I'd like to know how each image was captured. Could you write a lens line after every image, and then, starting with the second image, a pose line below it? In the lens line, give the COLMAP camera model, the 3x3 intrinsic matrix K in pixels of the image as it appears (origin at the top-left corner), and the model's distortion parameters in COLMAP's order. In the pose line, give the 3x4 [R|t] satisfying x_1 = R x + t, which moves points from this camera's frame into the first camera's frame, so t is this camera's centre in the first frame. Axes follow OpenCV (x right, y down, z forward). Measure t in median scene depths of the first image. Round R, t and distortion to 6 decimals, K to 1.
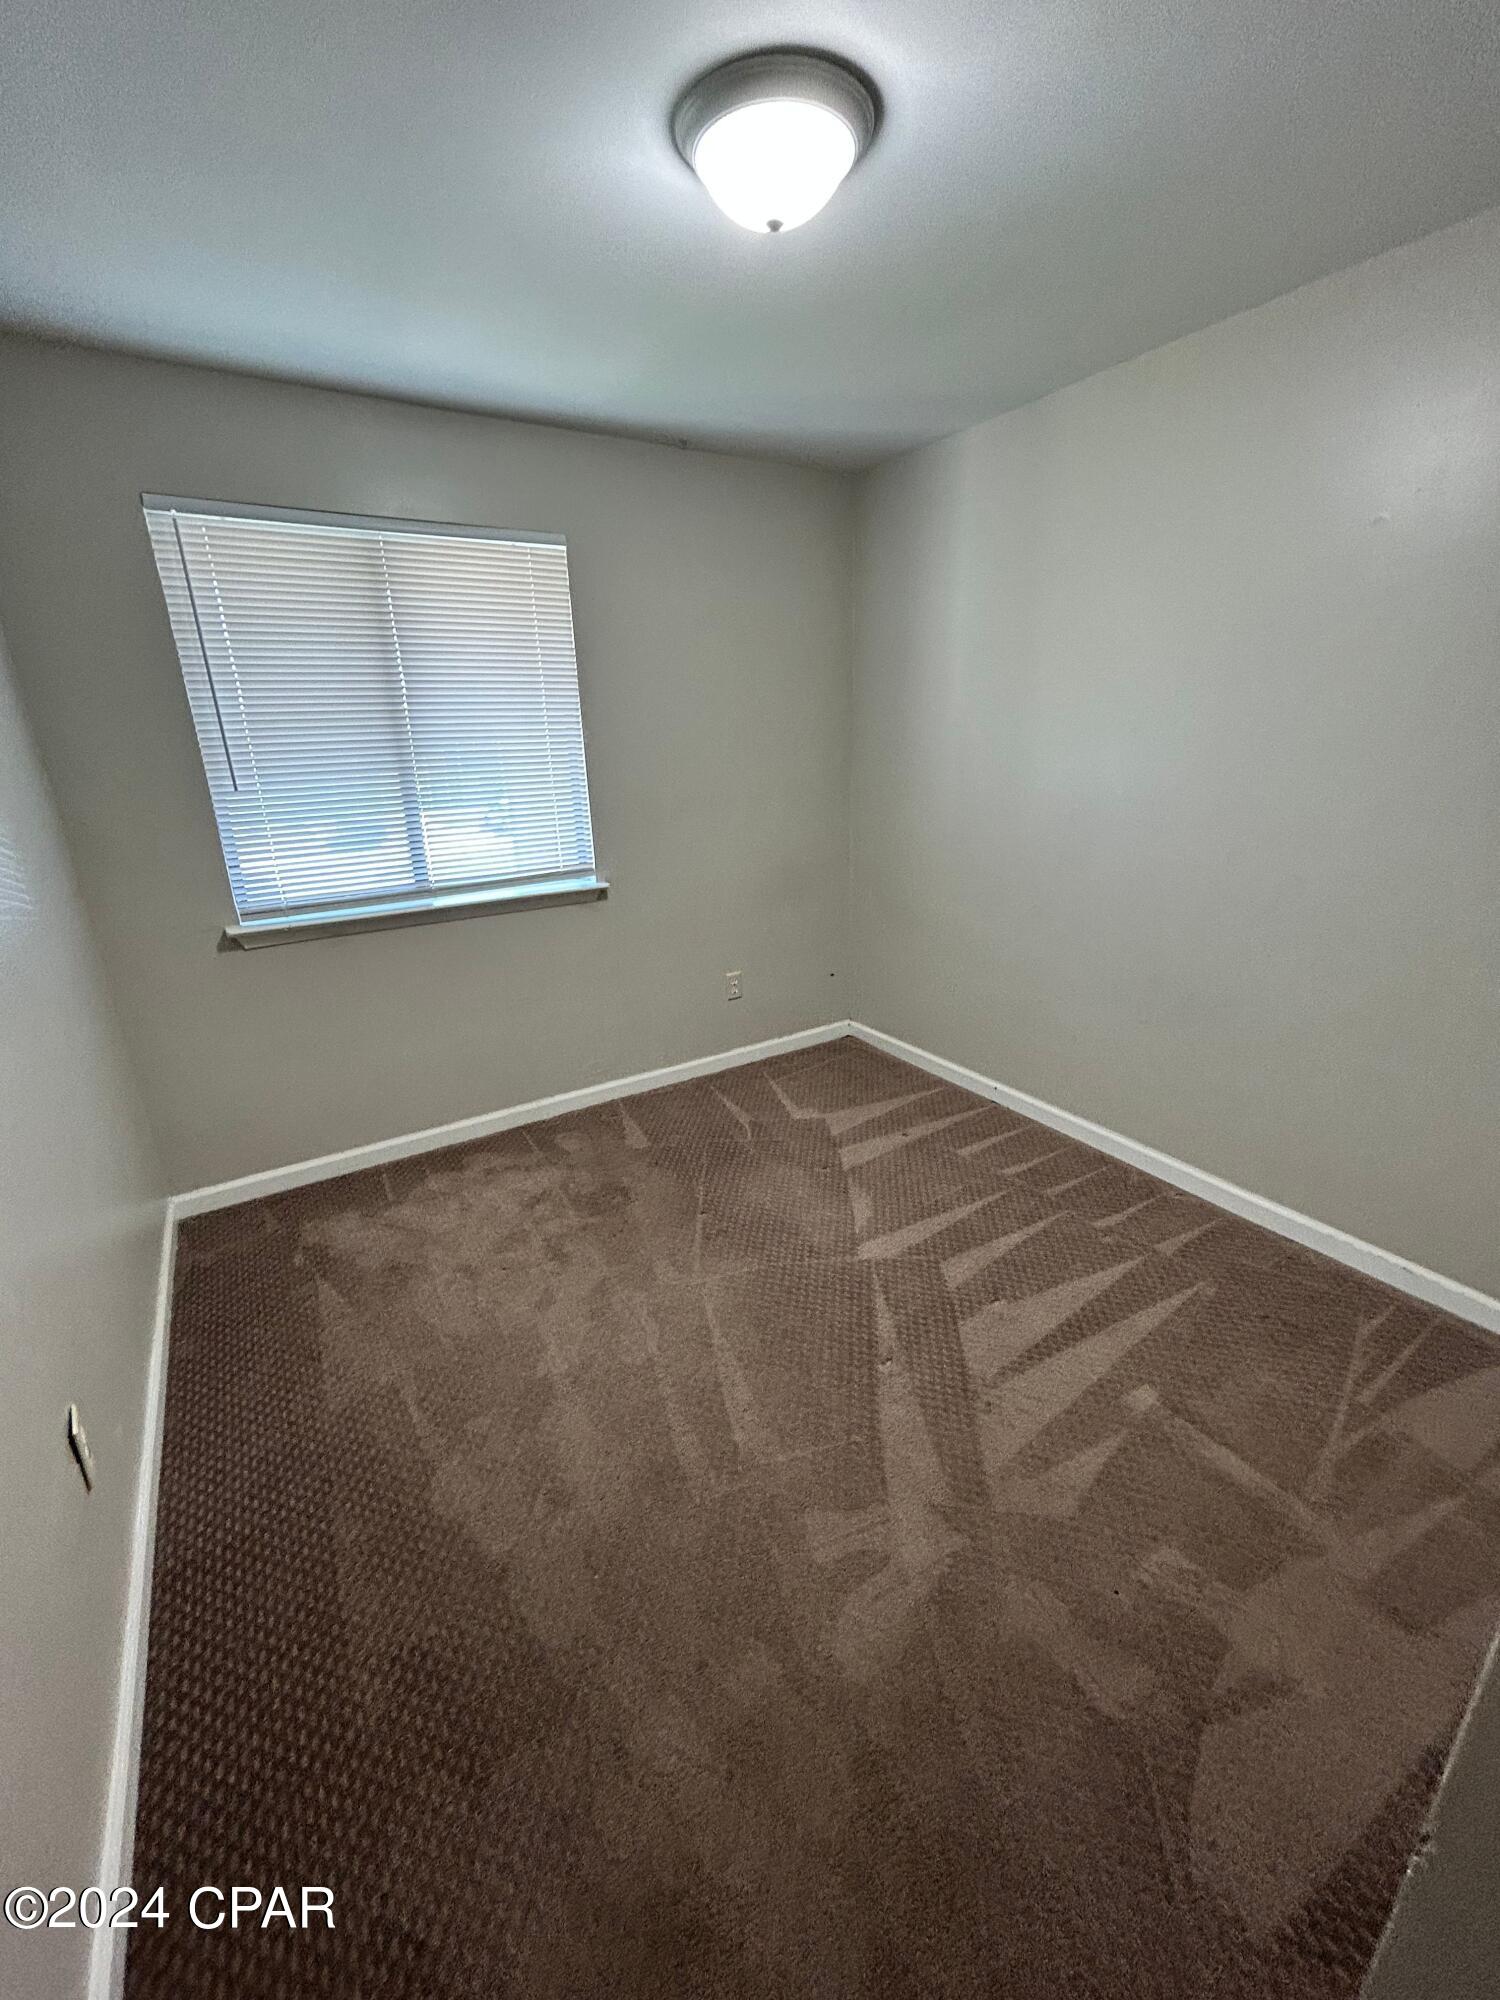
lens RADIAL K [[812.1, 0, 752.4], [0, 812.1, 1000.6], [0, 0, 1]] dist [0.002190, 0.000593]
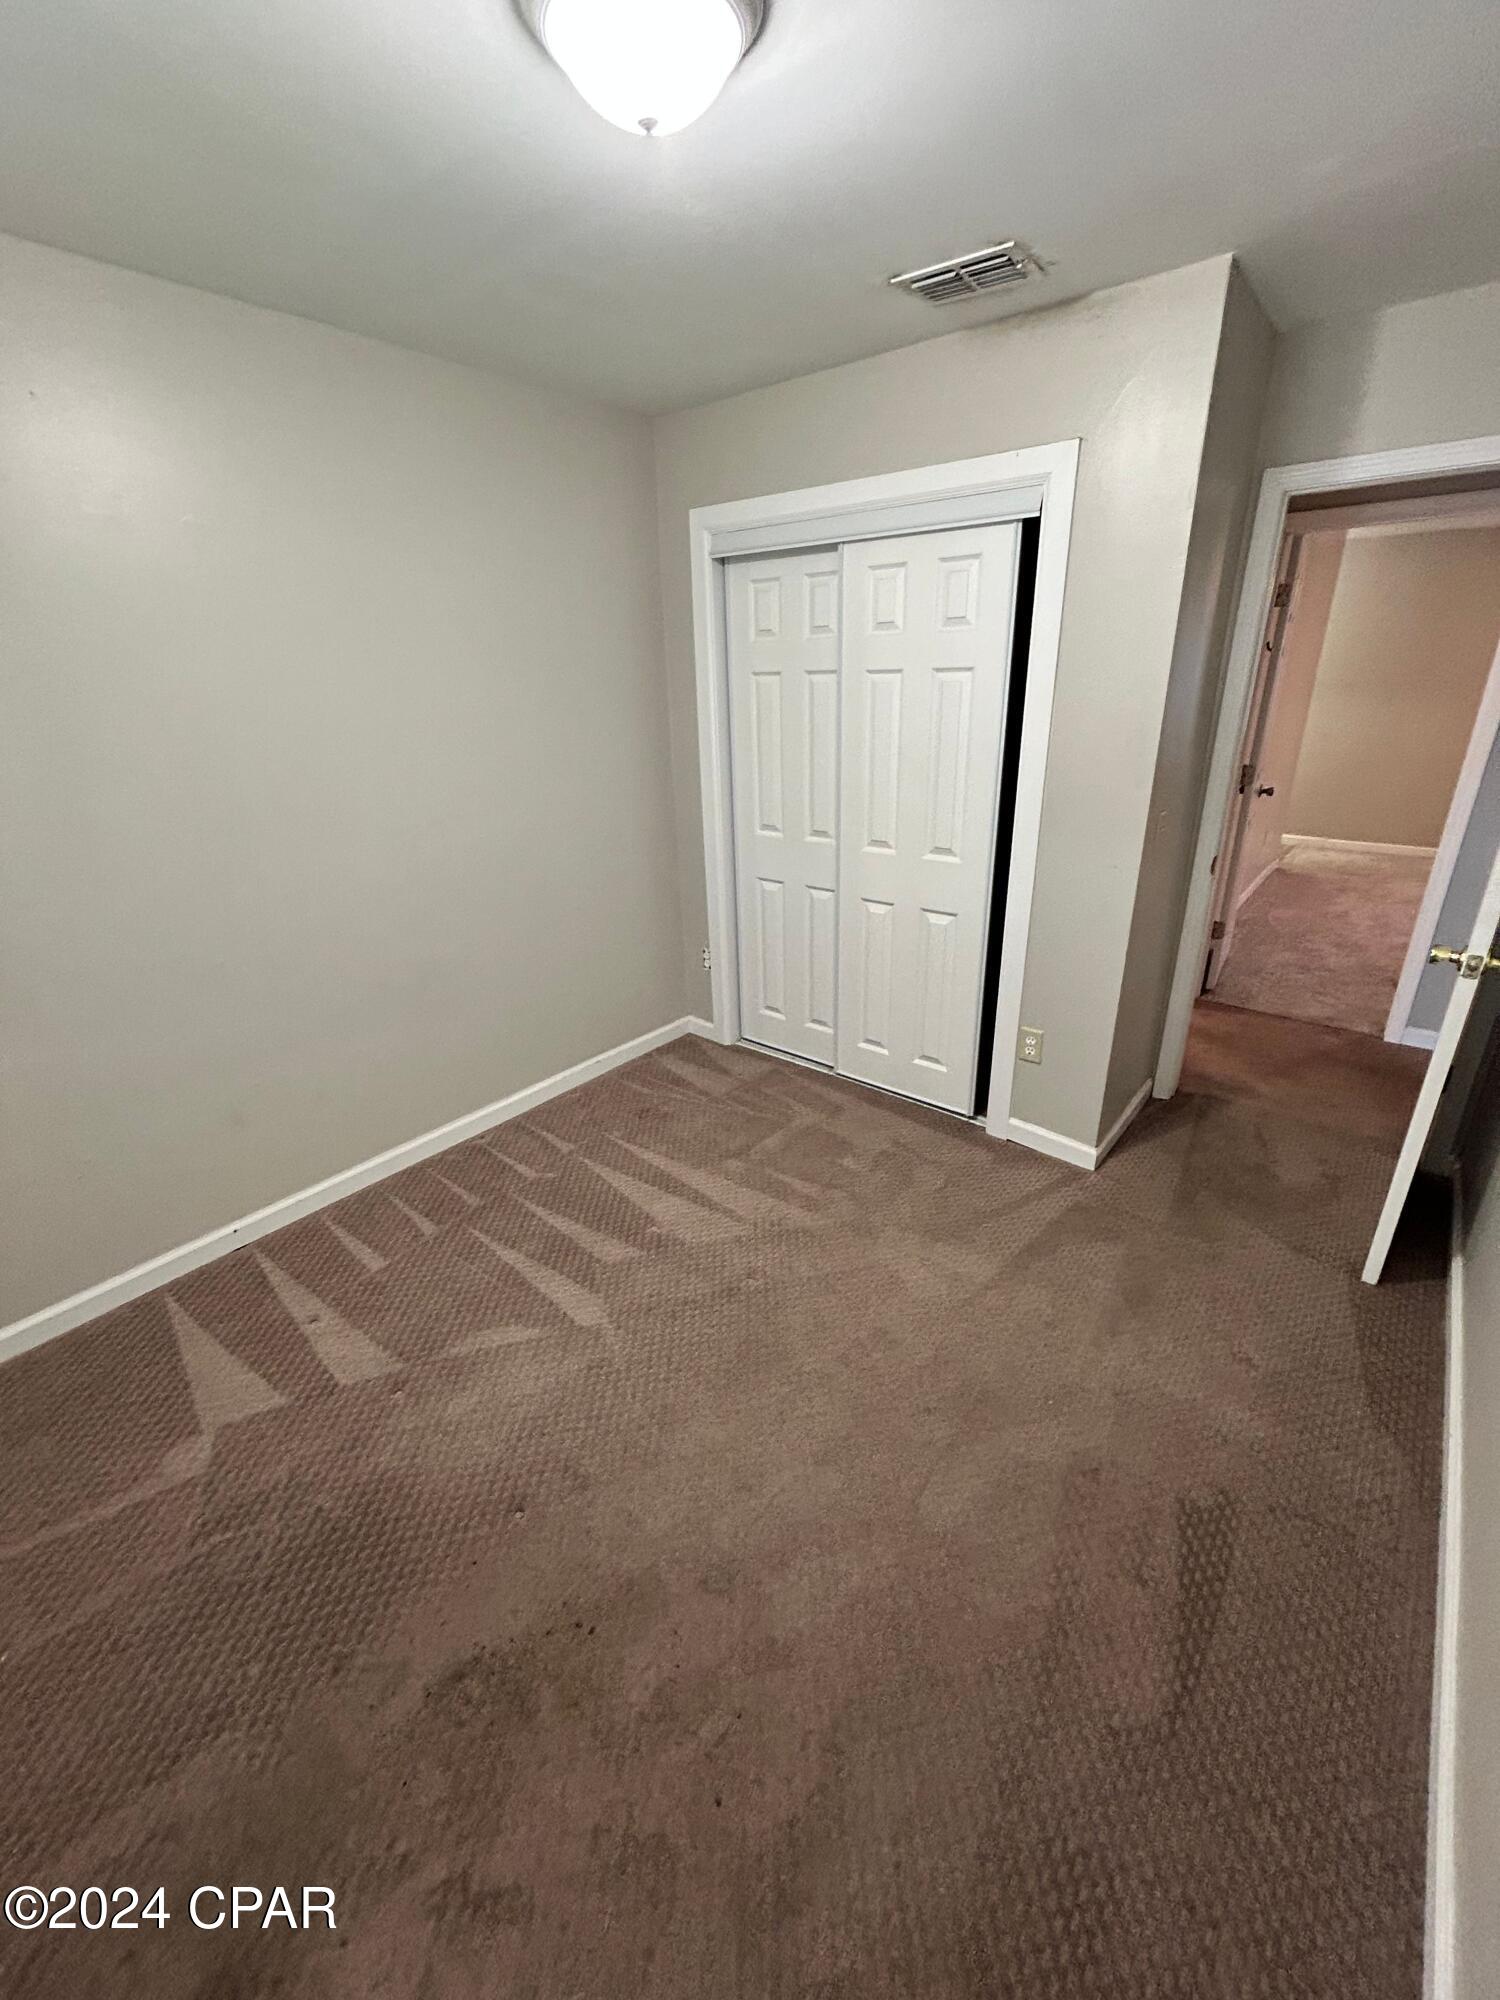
lens RADIAL K [[816.0, 0, 757.2], [0, 816.0, 995.8], [0, 0, 1]] dist [0.002237, 0.000779]
pose [[-0.319885, -0.306571, 0.896486, -0.558584], [0.339621, 0.846223, 0.410566, -0.267588], [-0.884495, 0.435799, -0.166576, 0.780861]]
